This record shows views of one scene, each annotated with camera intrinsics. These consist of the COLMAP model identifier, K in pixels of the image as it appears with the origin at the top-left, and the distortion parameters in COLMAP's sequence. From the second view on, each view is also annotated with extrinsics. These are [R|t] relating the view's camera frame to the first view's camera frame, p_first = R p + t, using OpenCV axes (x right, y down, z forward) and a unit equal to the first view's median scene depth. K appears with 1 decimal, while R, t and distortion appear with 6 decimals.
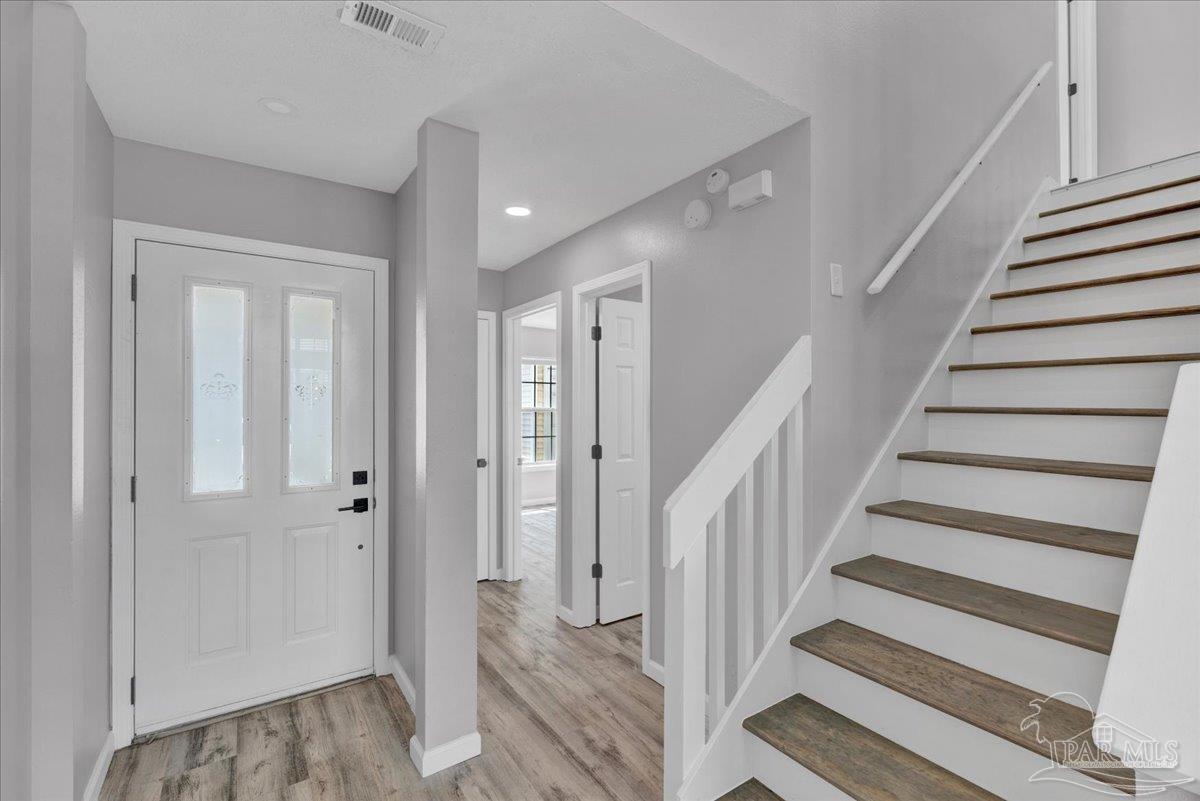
lens RADIAL K [[517.8, 0, 609.7], [0, 517.8, 404.1], [0, 0, 1]] dist [-0.000532, -0.000427]
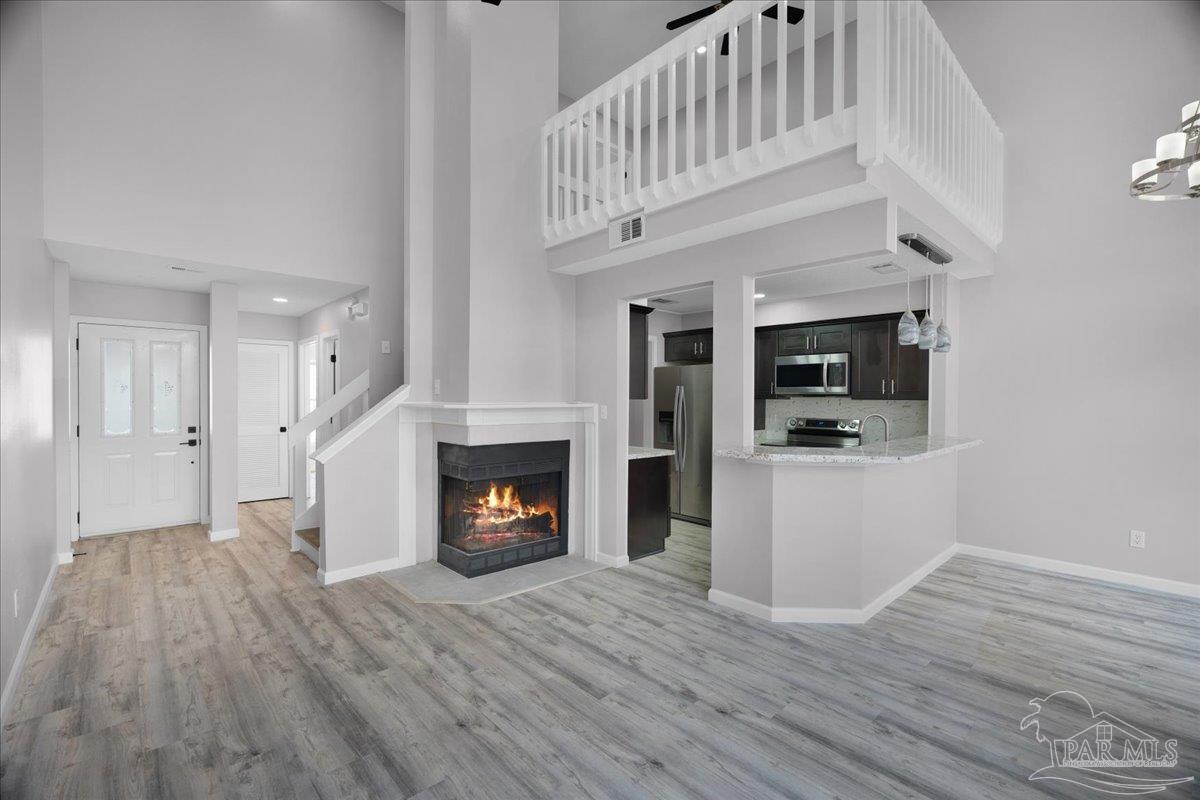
lens RADIAL K [[517.8, 0, 608.0], [0, 517.8, 402.1], [0, 0, 1]] dist [-0.000532, -0.000427]
pose [[0.991210, -0.001903, 0.132283, 0.926395], [0.000985, 0.999975, 0.007005, 0.016536], [-0.132293, -0.006813, 0.991187, -1.324396]]
